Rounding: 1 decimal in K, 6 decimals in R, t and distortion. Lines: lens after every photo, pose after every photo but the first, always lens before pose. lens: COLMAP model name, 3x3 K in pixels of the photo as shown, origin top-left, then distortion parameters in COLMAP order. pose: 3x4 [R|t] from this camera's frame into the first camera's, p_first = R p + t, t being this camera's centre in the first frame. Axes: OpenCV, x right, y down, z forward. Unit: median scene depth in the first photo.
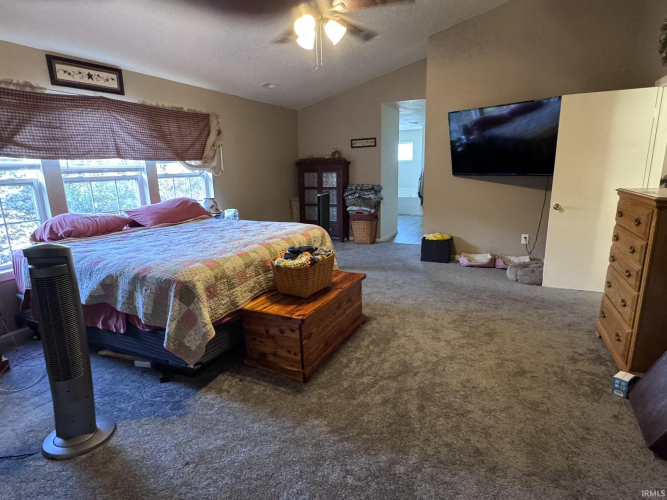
lens RADIAL K [[369.3, 0, 329.9], [0, 369.3, 249.0], [0, 0, 1]] dist [-0.001915, 0.002140]
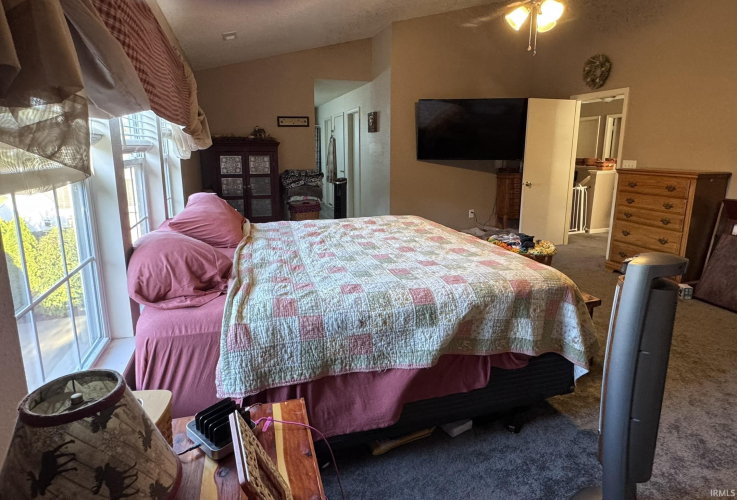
lens RADIAL K [[407.1, 0, 367.8], [0, 407.1, 224.5], [0, 0, 1]] dist [0.001612, 0.000030]
pose [[0.721297, -0.106715, 0.684356, -0.471433], [0.134288, 0.990857, 0.012973, -0.042552], [-0.679483, 0.082543, 0.729033, 0.225105]]
